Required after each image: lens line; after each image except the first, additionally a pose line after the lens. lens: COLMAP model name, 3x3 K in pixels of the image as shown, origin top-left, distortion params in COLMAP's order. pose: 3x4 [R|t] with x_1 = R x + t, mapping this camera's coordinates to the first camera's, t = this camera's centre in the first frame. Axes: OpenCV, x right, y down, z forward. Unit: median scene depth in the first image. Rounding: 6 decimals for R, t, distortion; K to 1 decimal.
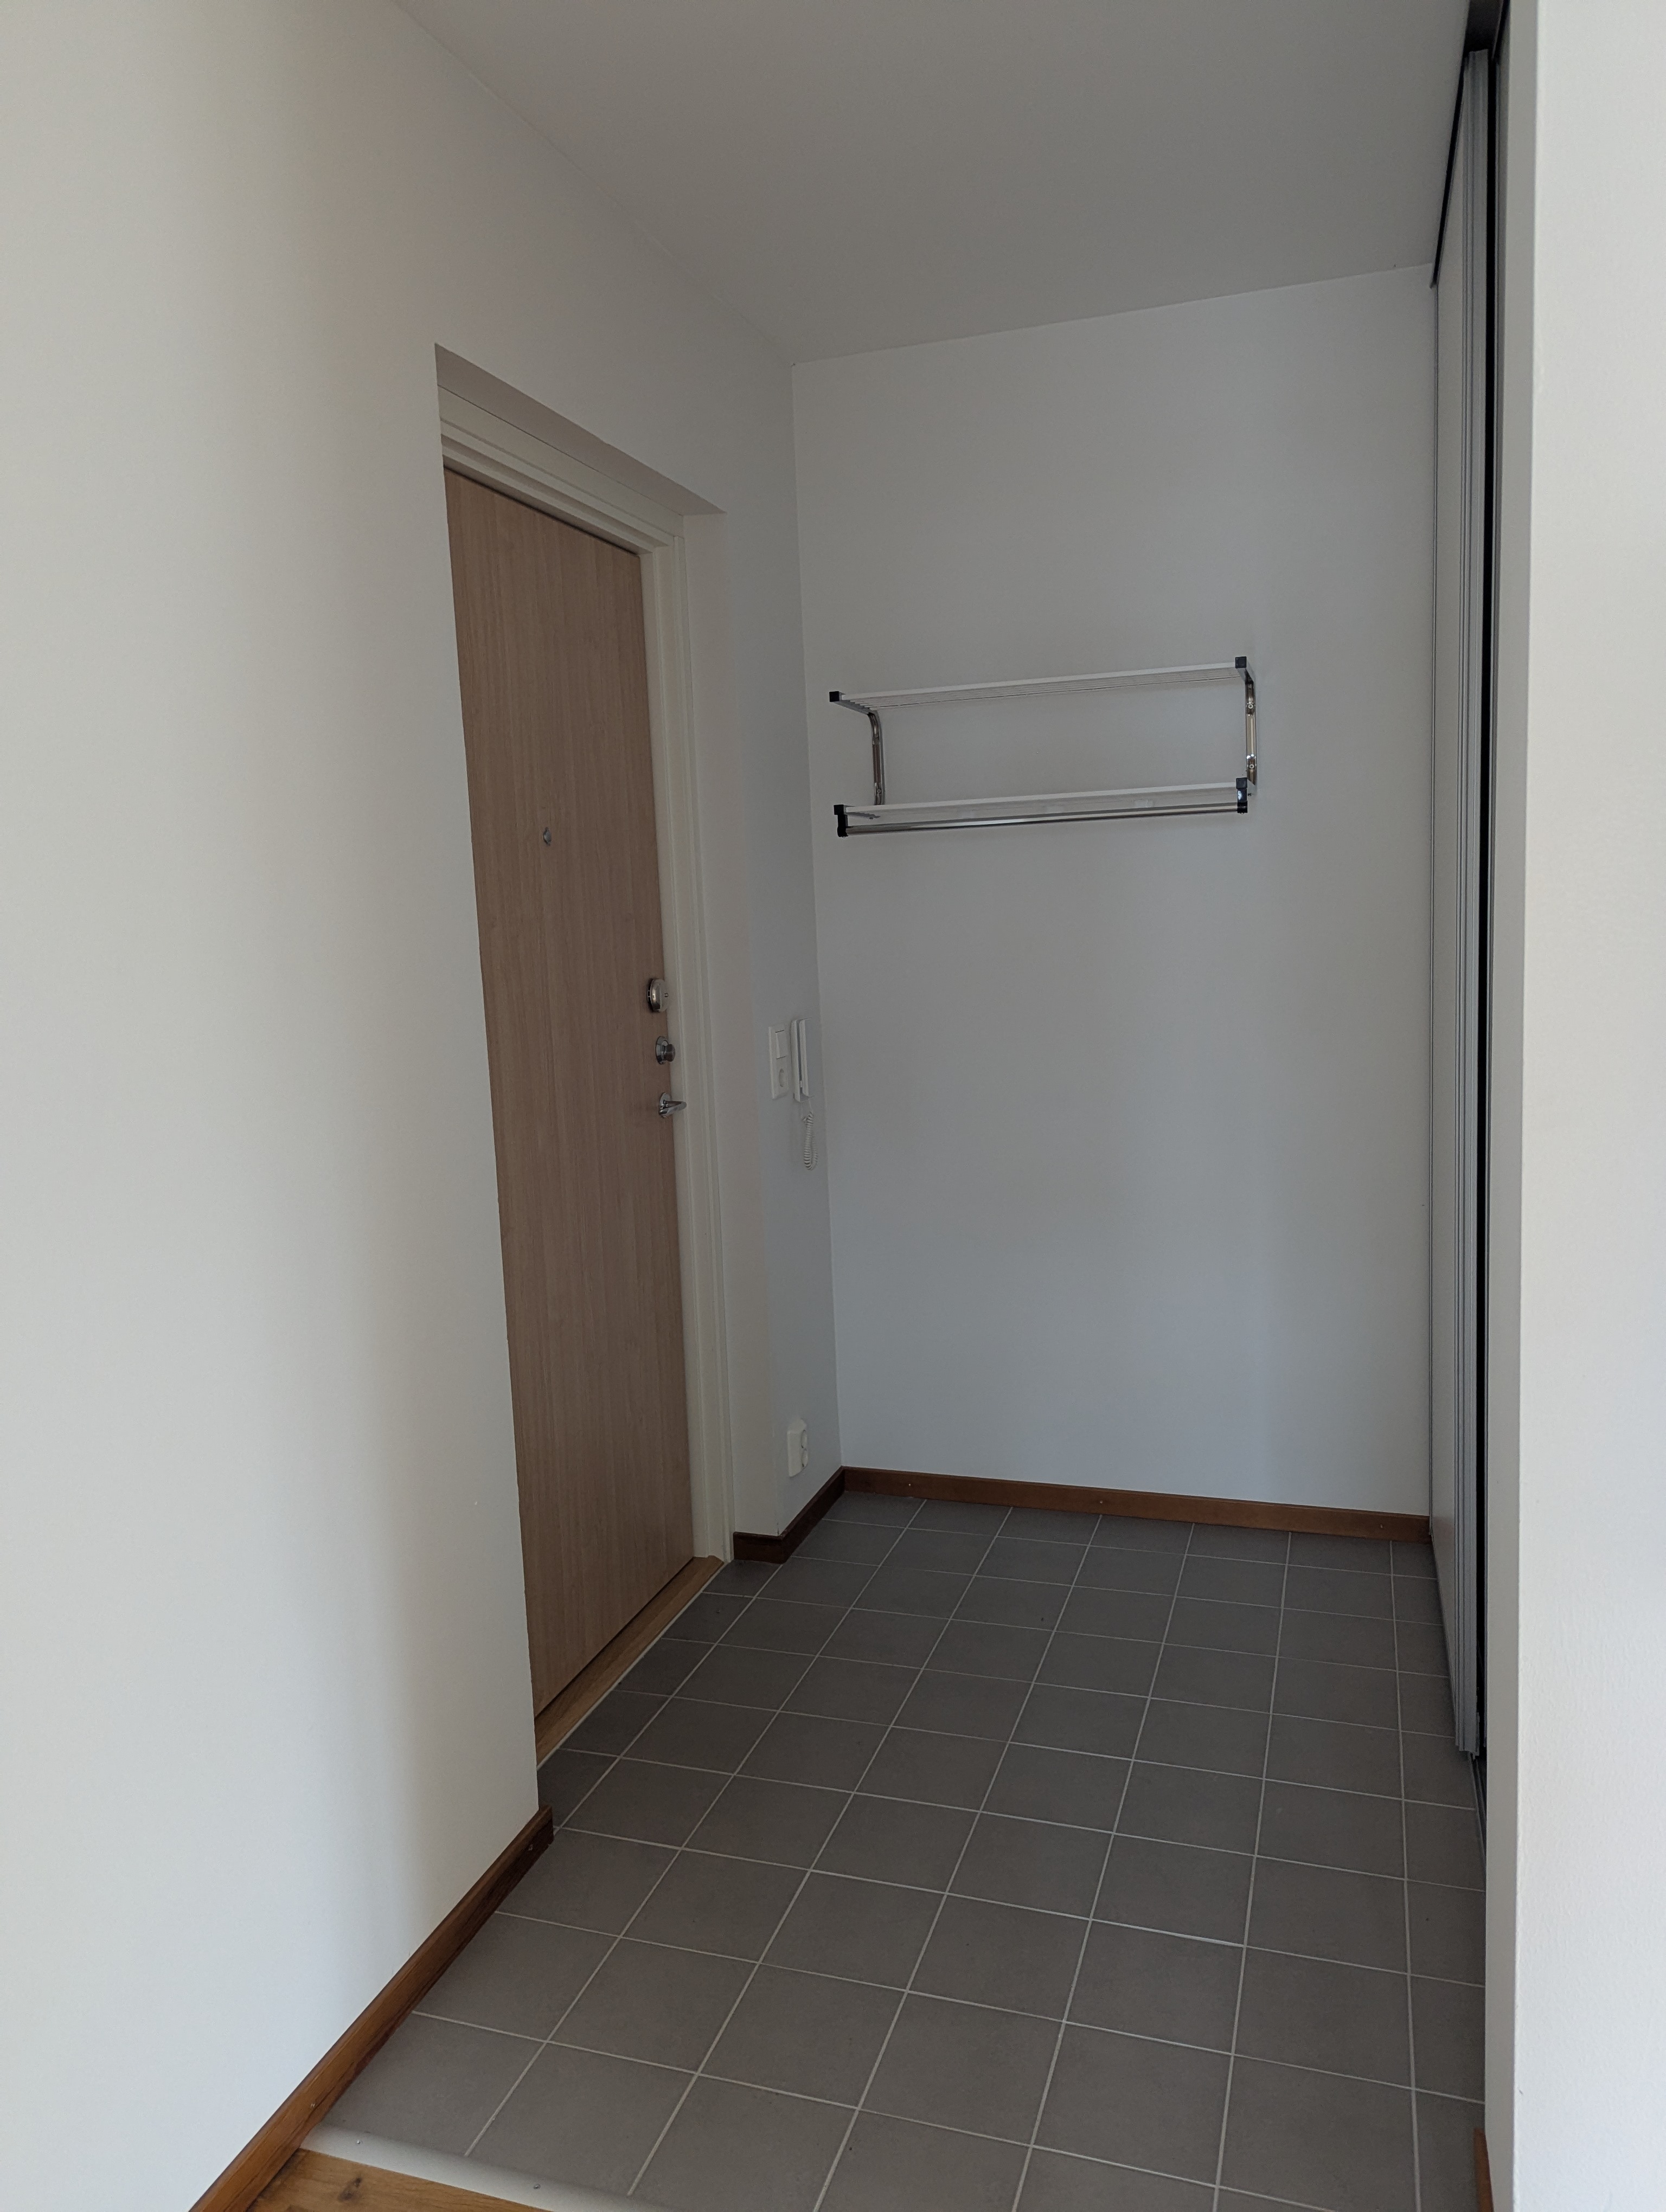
lens RADIAL K [[1578.3, 0, 837.6], [0, 1578.3, 1117.5], [0, 0, 1]] dist [0.035577, -0.004096]
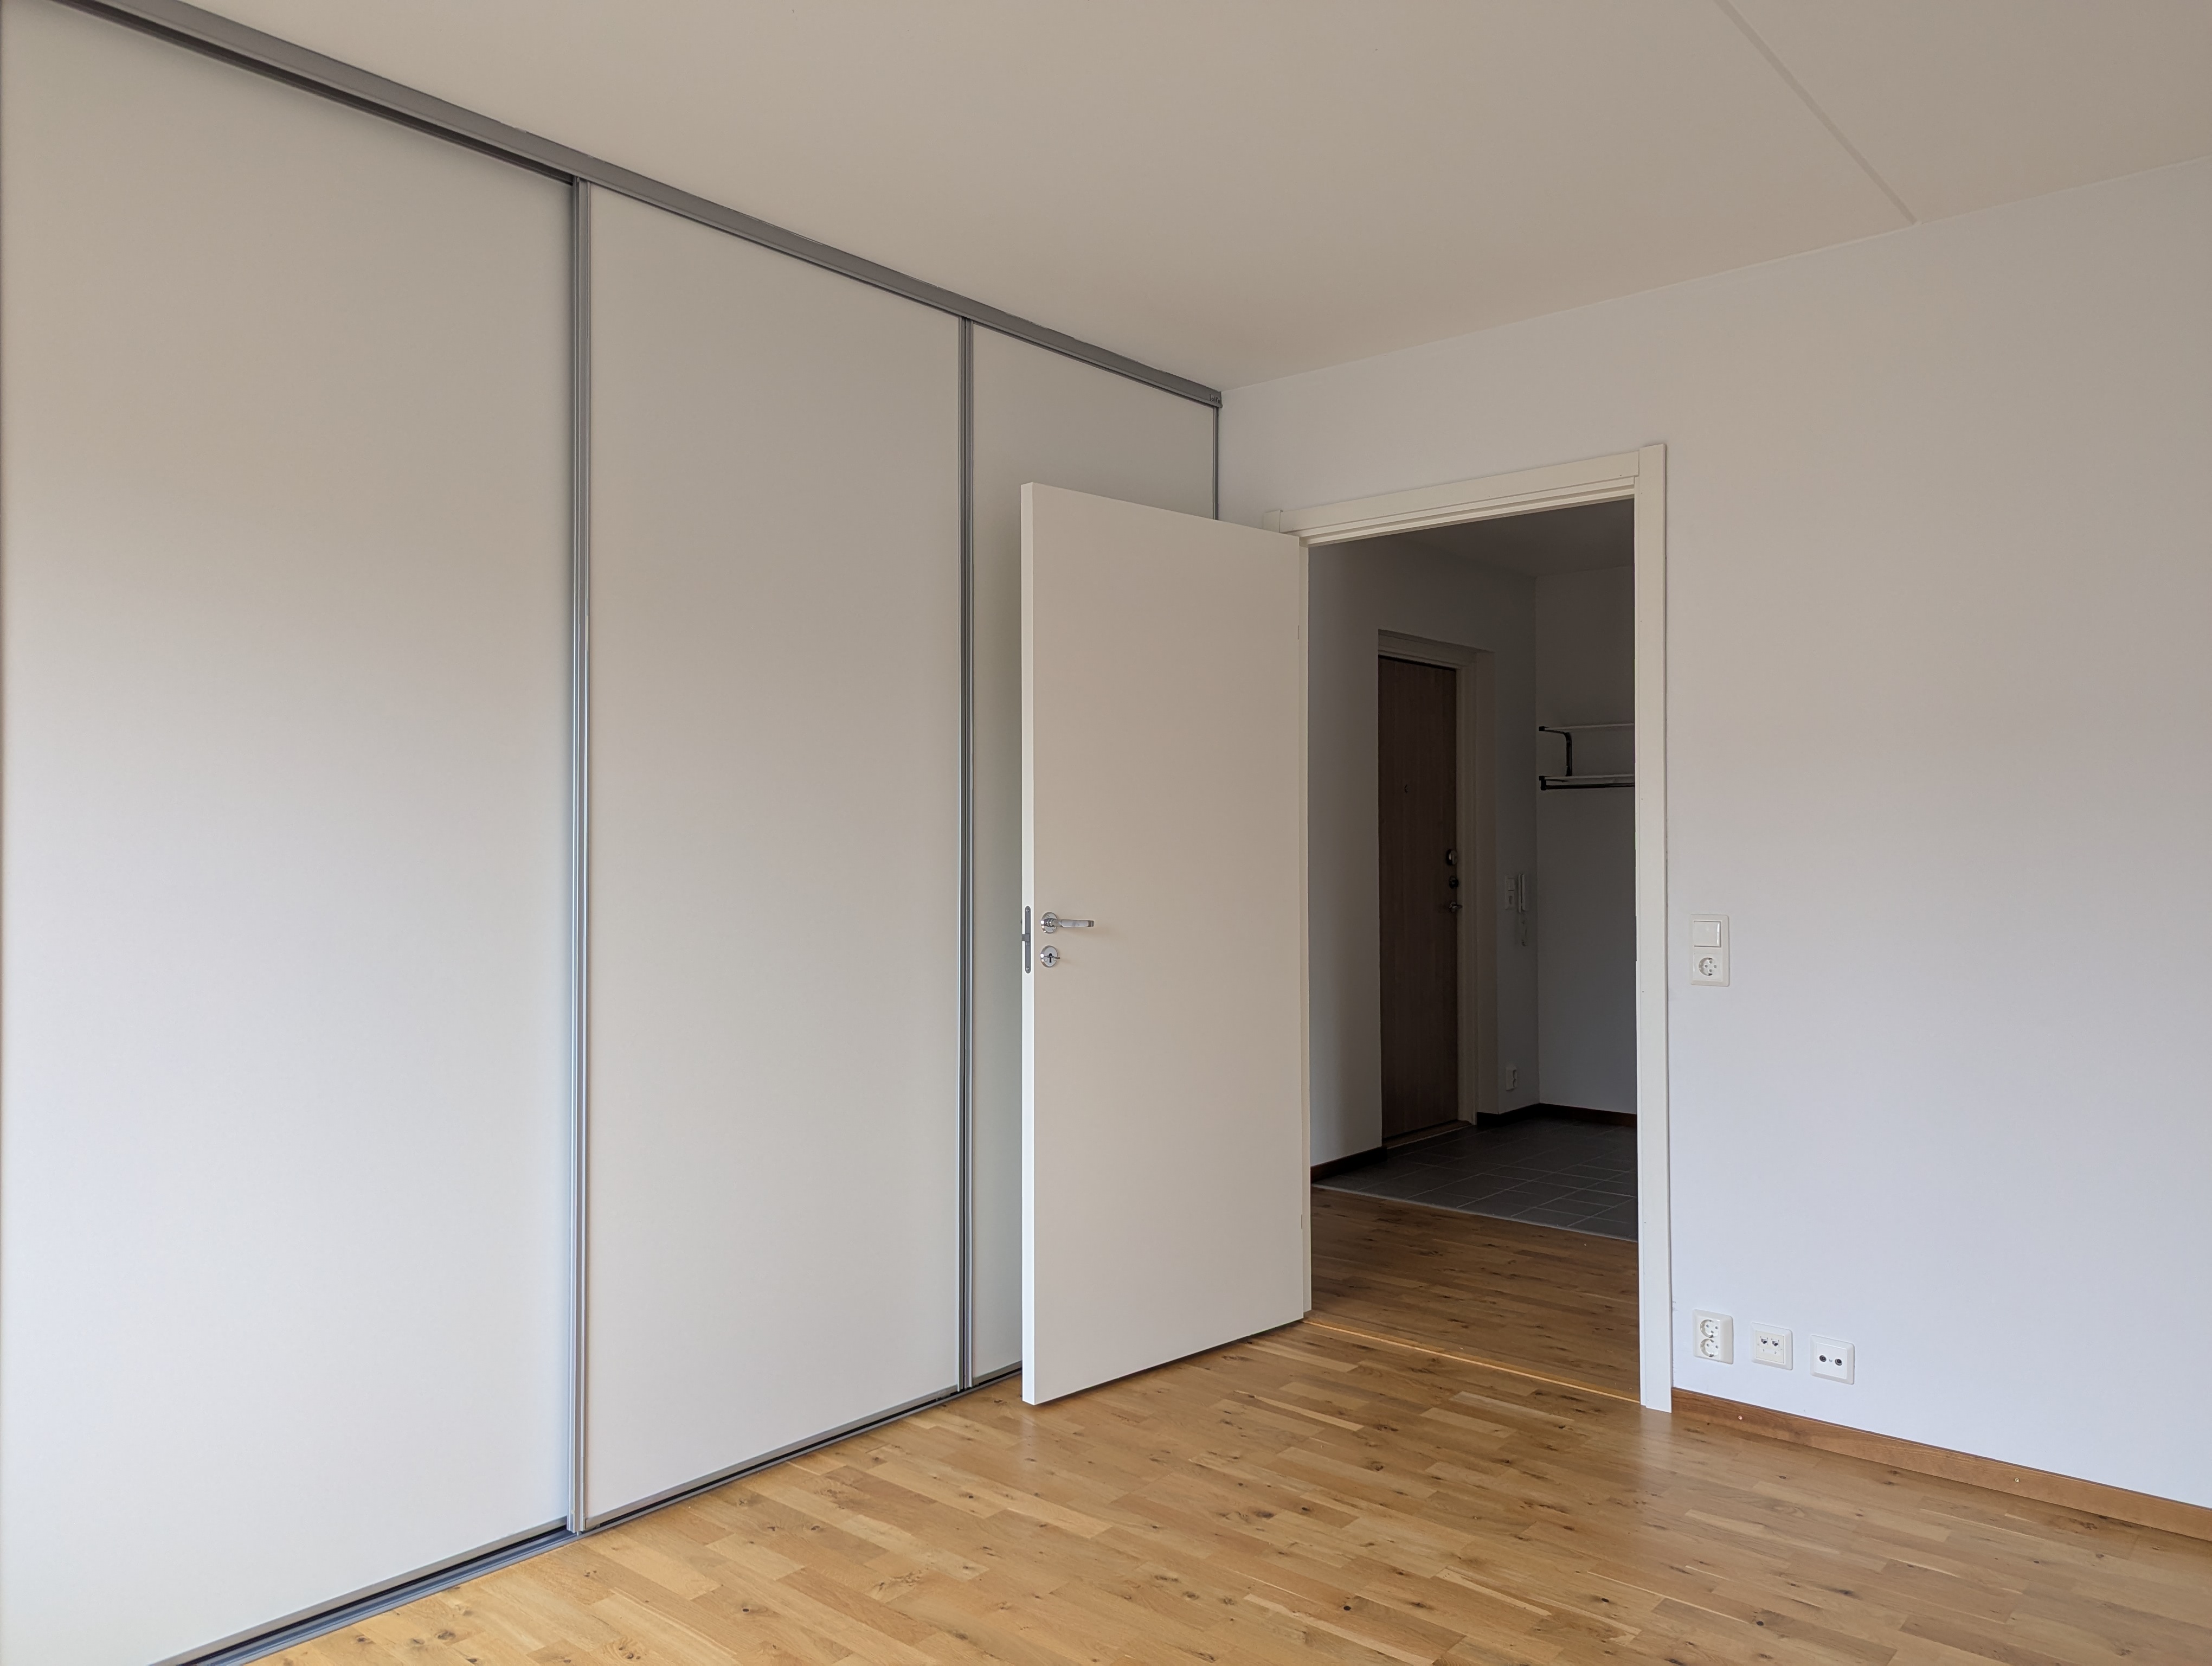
lens RADIAL K [[1578.3, 0, 1094.2], [0, 1578.3, 843.1], [0, 0, 1]] dist [0.035577, -0.004096]
pose [[0.927740, 0.031889, -0.371861, 0.243596], [-0.082585, 0.989185, -0.121211, 0.211746], [0.363974, 0.143163, 0.920341, -1.238282]]
